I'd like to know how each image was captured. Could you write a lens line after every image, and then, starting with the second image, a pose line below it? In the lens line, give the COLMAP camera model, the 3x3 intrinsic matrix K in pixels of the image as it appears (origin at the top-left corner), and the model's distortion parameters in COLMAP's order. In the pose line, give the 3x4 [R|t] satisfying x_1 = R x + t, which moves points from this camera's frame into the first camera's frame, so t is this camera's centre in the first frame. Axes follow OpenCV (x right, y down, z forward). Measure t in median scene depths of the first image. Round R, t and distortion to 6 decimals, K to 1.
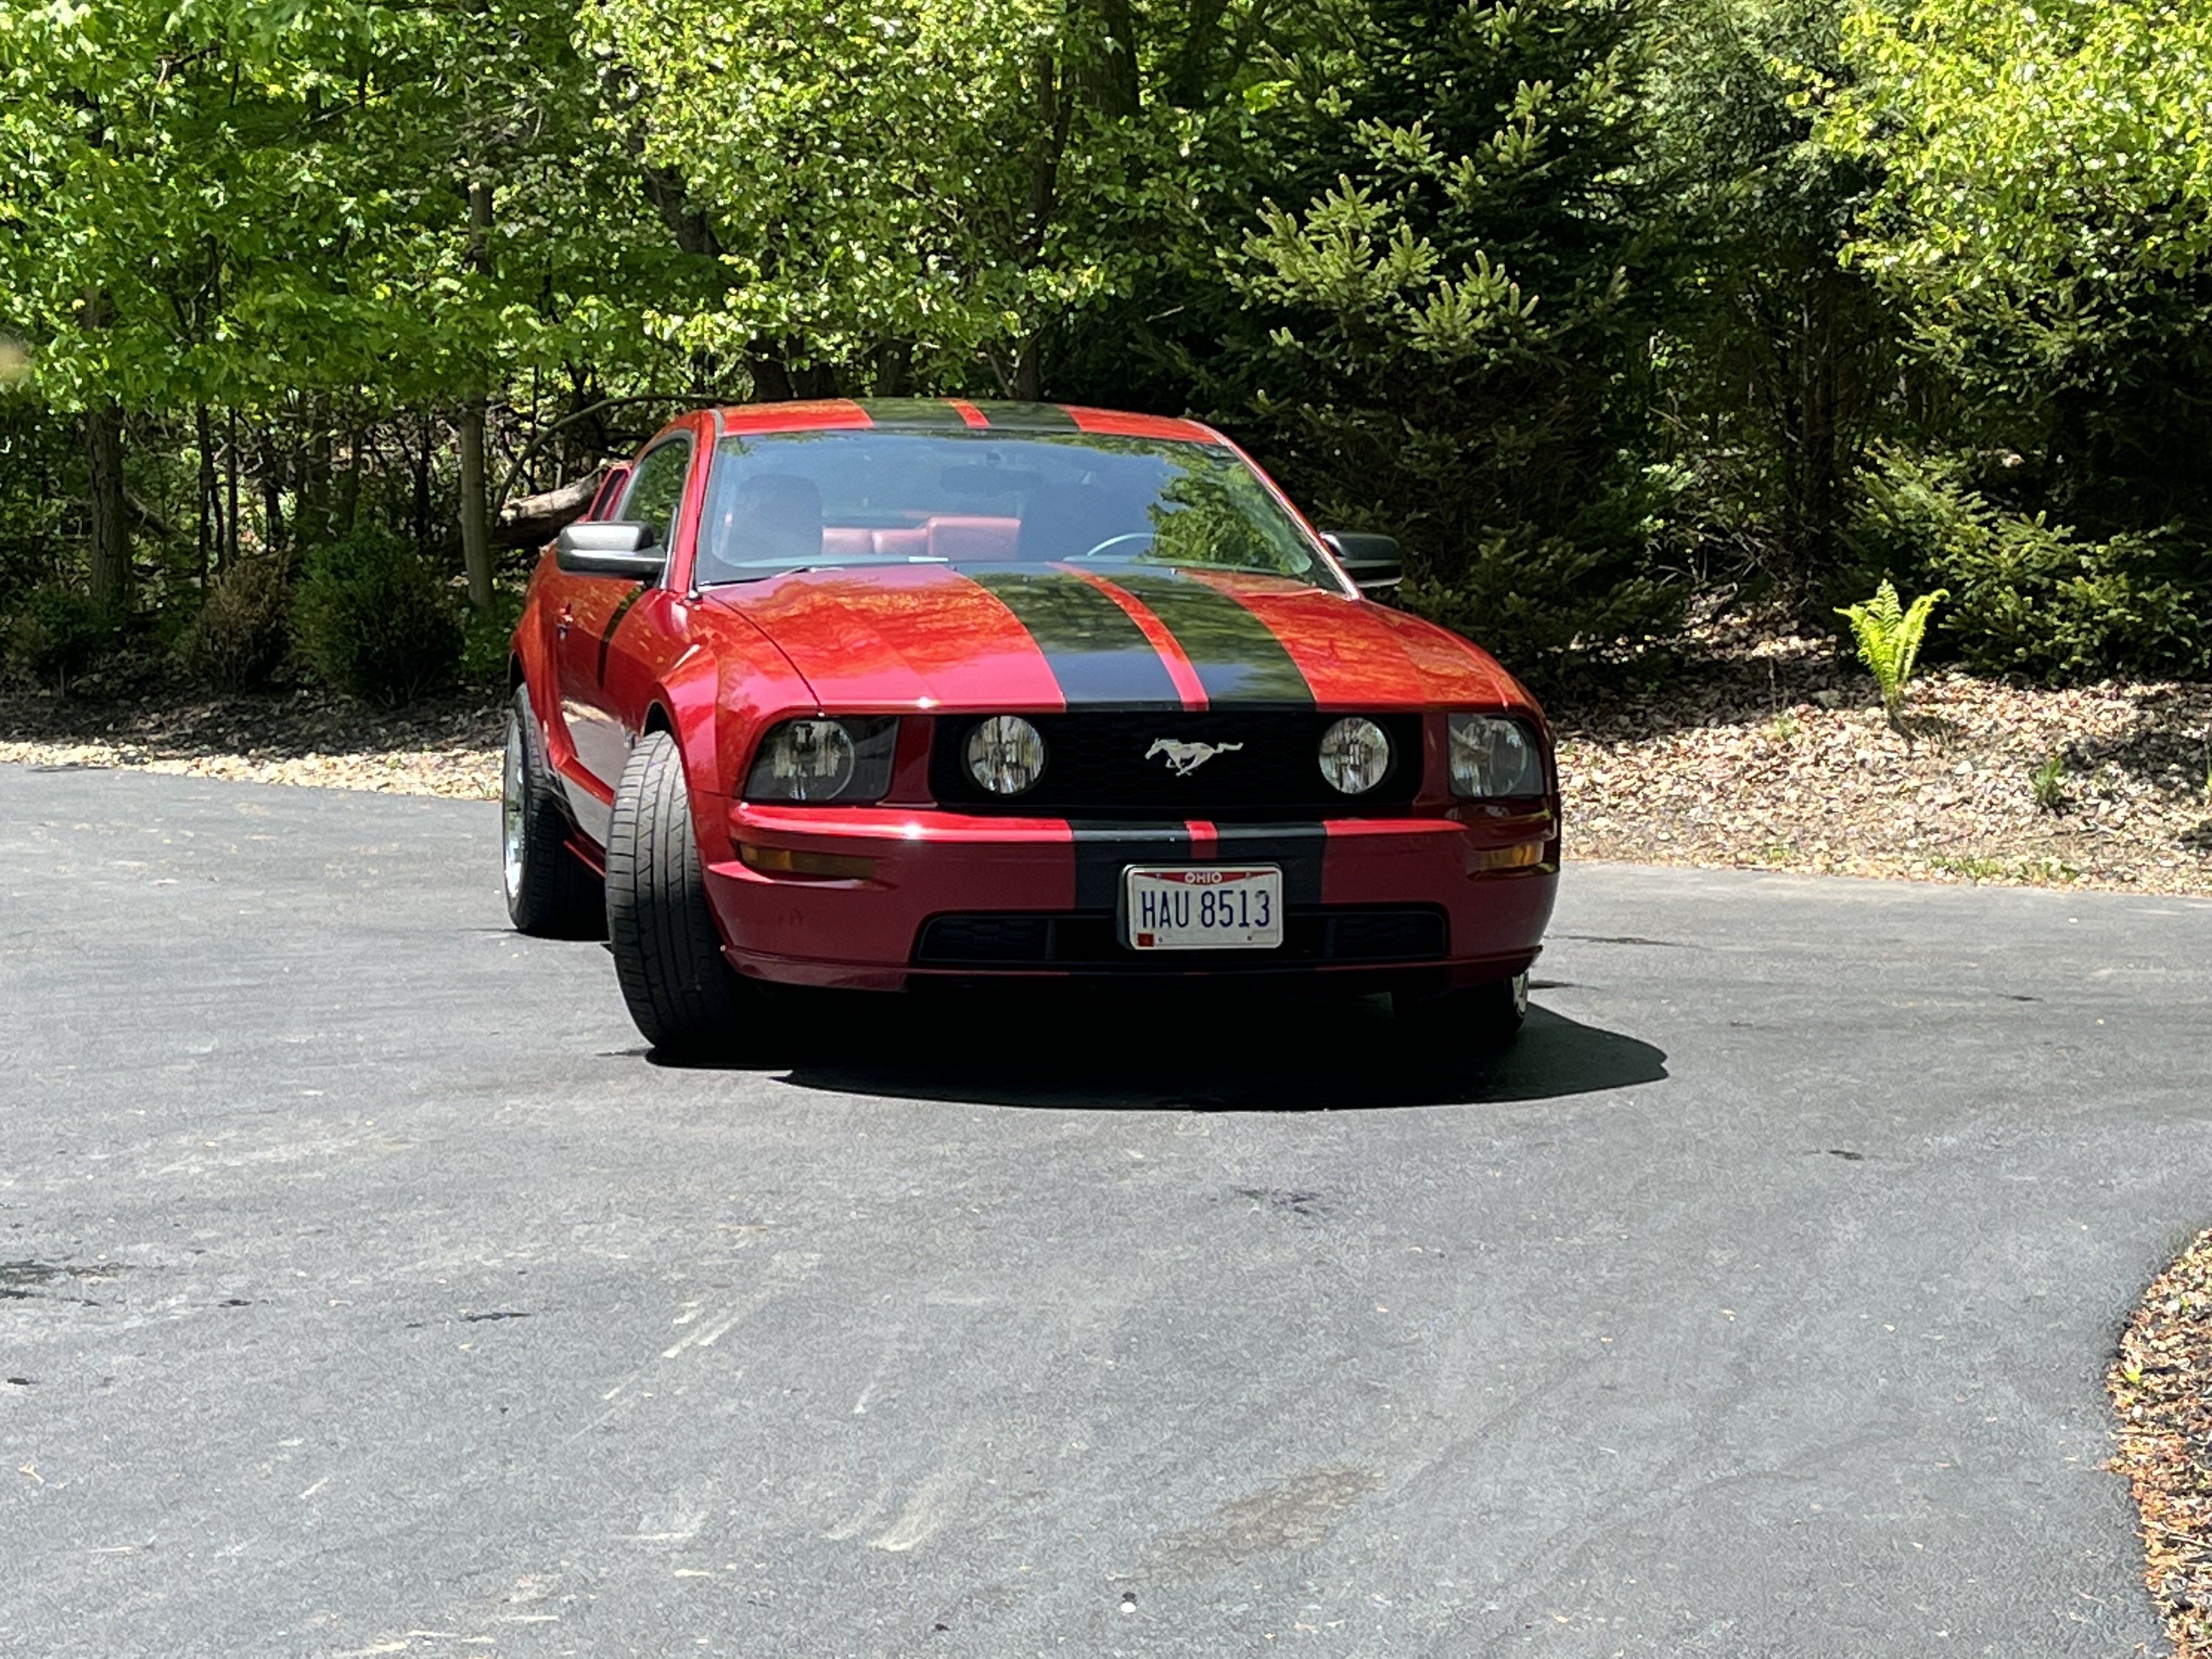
lens RADIAL K [[4490.0, 0, 1110.8], [0, 4490.0, 839.5], [0, 0, 1]] dist [0.143879, 0.000000]
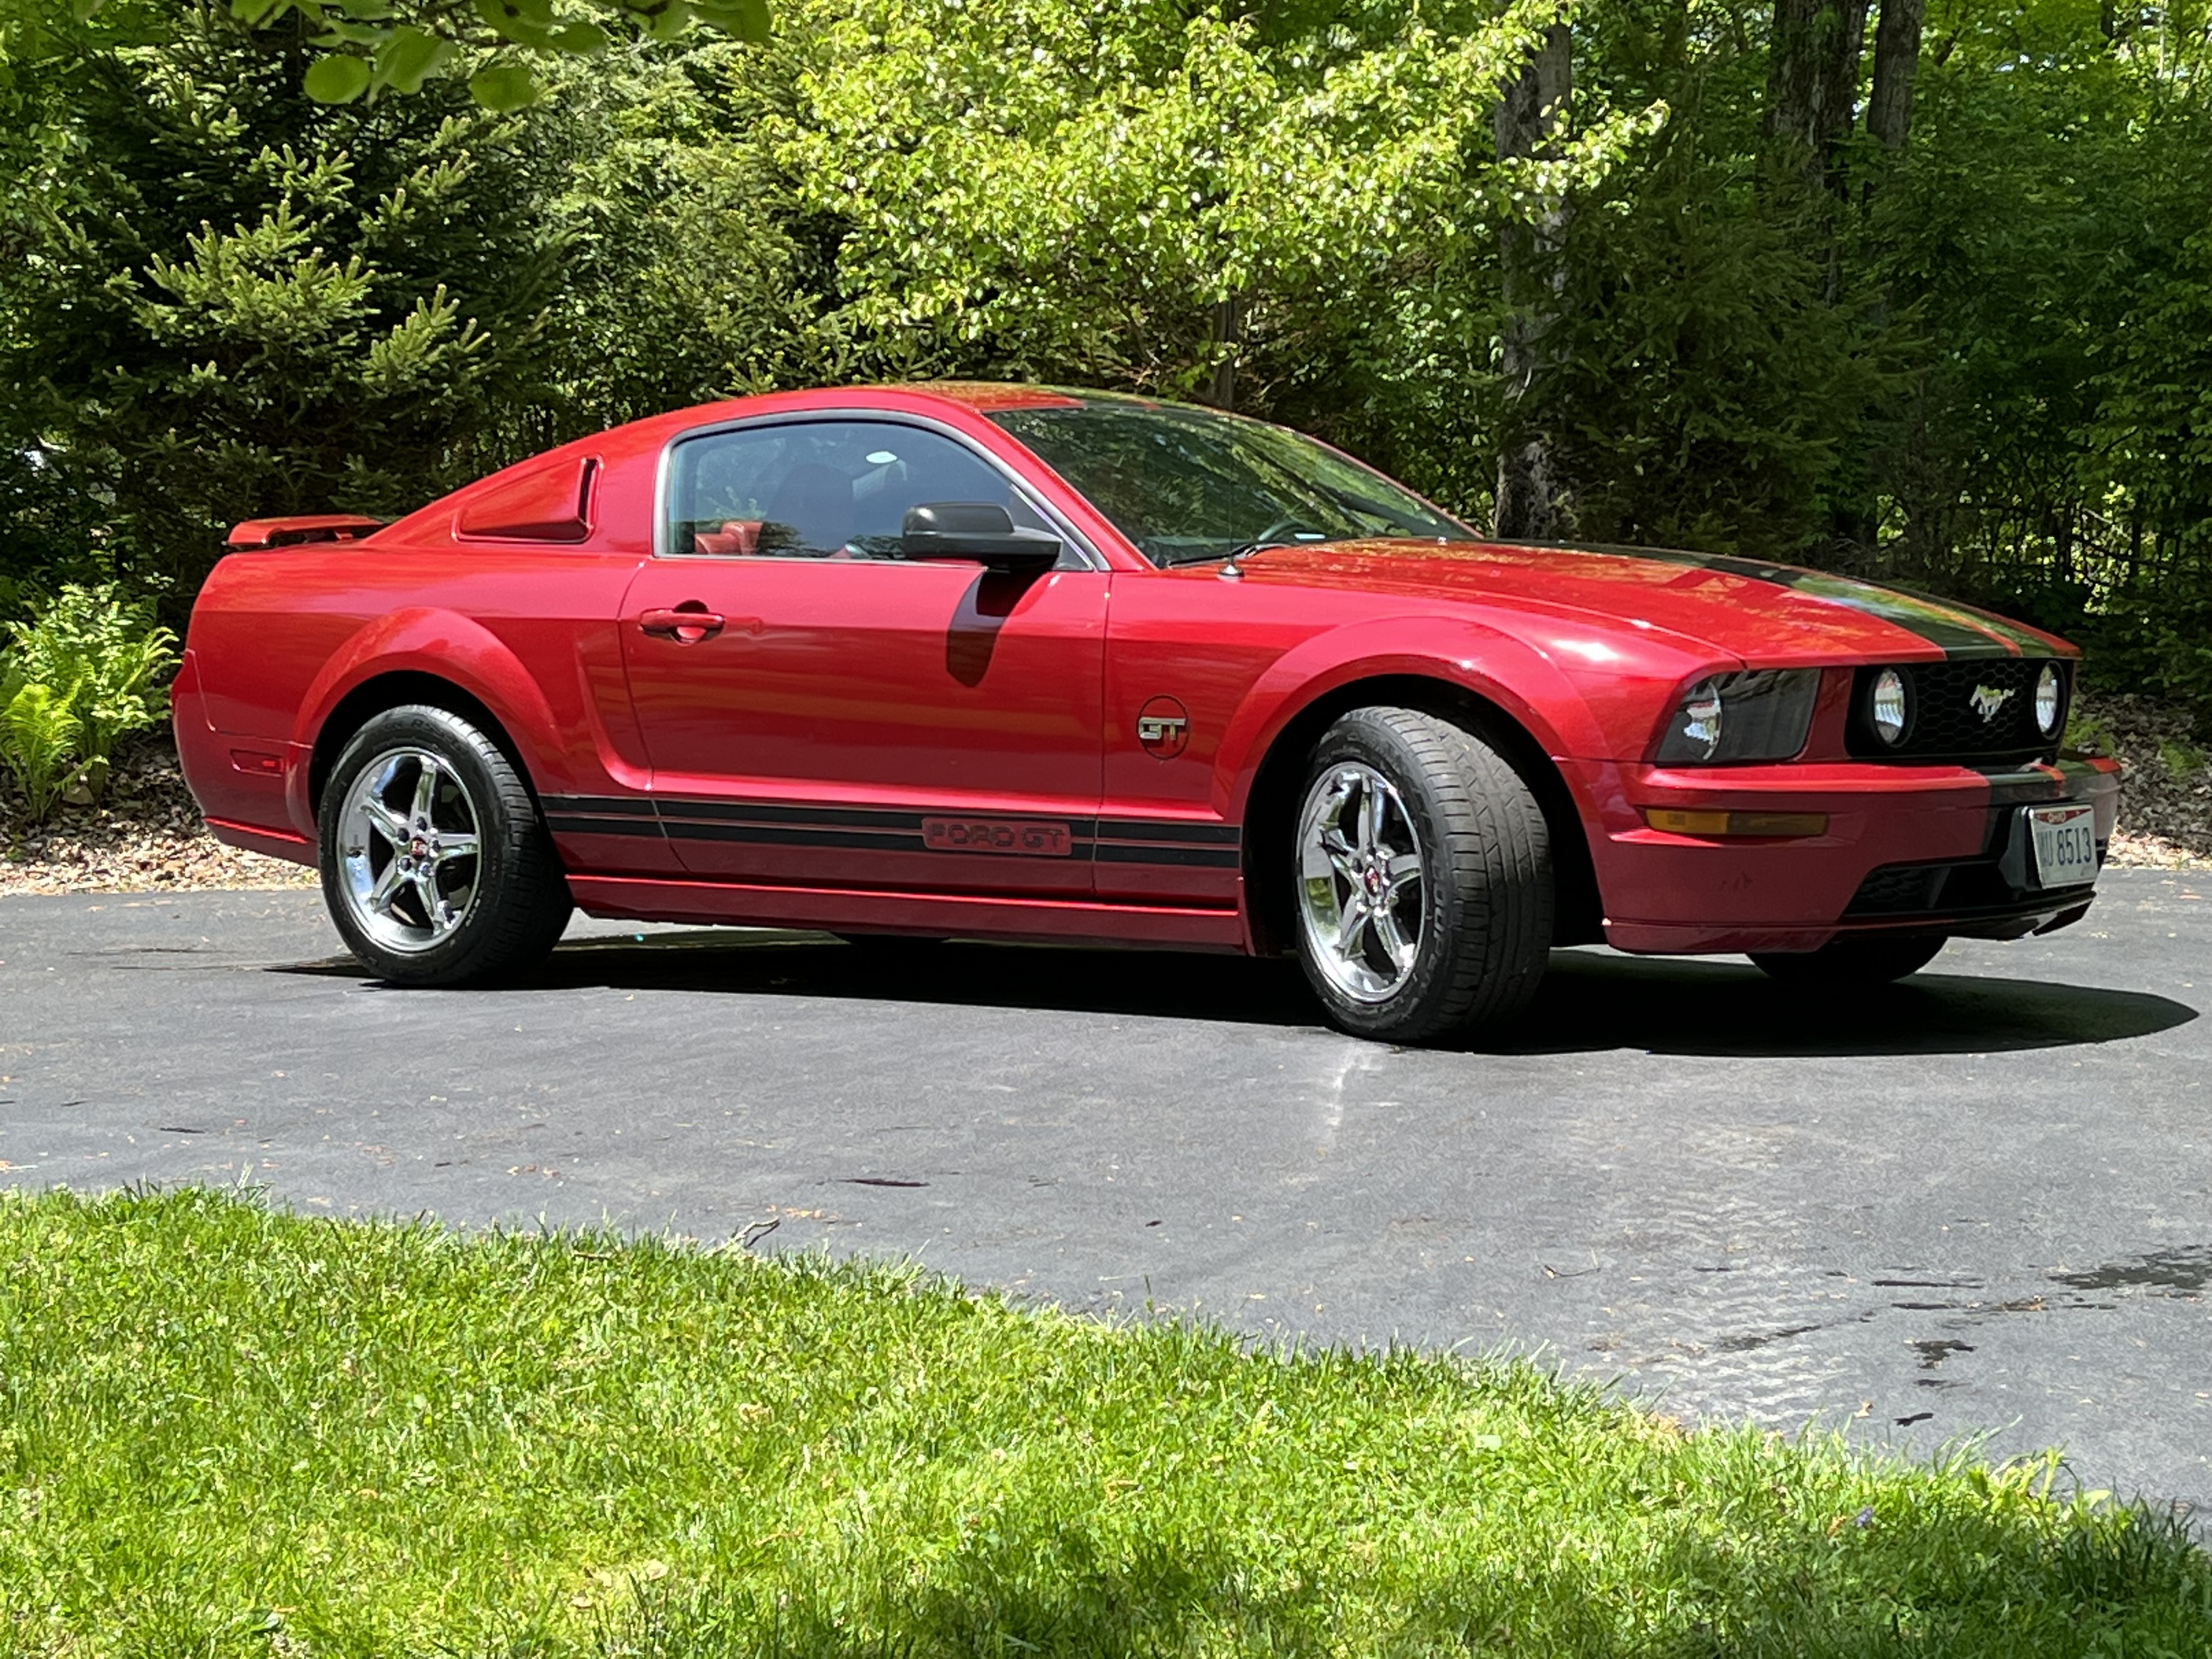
lens RADIAL K [[4173.5, 0, 1106.1], [0, 4173.5, 821.4], [0, 0, 1]] dist [0.083841, 0.000000]
pose [[0.769083, -0.046942, 0.637423, -0.614686], [0.064621, 0.997900, -0.004480, -0.000298], [-0.635874, 0.044636, 0.770501, 0.324748]]
